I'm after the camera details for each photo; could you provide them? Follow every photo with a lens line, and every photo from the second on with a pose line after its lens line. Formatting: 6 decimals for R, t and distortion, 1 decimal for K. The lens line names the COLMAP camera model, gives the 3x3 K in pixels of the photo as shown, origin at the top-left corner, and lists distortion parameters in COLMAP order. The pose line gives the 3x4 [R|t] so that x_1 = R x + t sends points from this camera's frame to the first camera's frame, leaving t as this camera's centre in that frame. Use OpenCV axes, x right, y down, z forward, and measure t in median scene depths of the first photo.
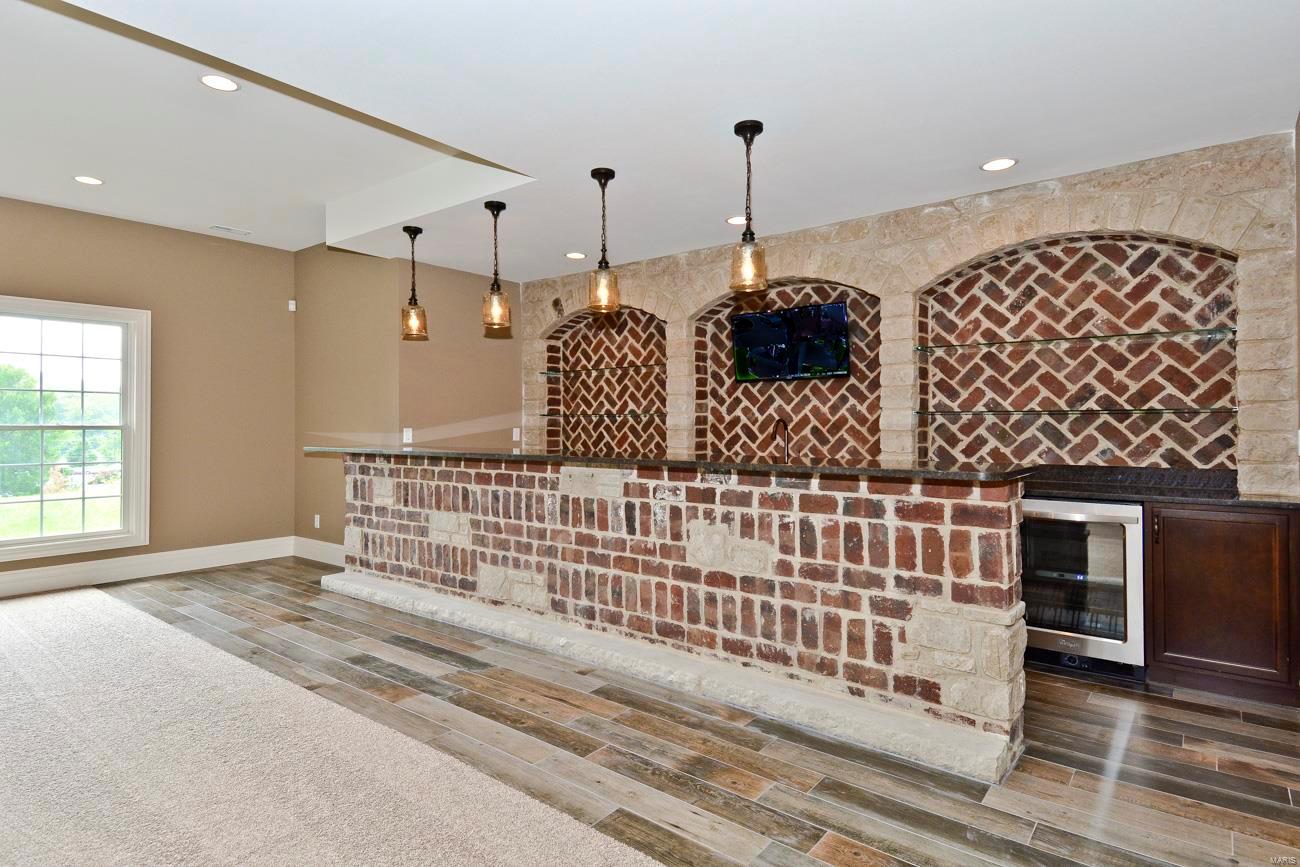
lens RADIAL K [[687.0, 0, 647.1], [0, 687.0, 413.0], [0, 0, 1]] dist [0.031667, -0.006098]
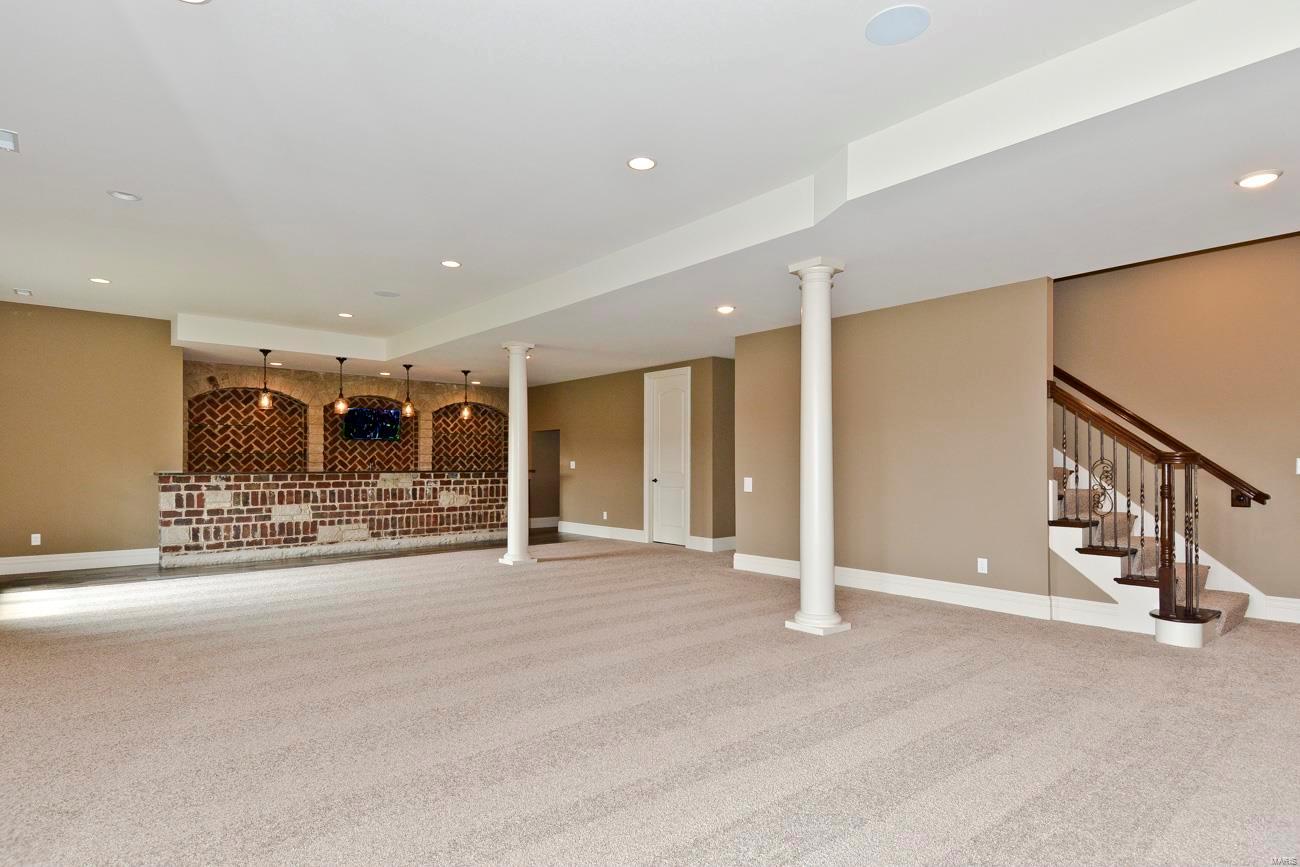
lens RADIAL K [[687.0, 0, 650.5], [0, 687.0, 443.6], [0, 0, 1]] dist [0.031667, -0.006098]
pose [[0.168997, 0.032805, 0.985070, -2.394670], [-0.018022, 0.999382, -0.030190, 0.018392], [-0.985452, -0.012651, 0.169484, -0.355568]]
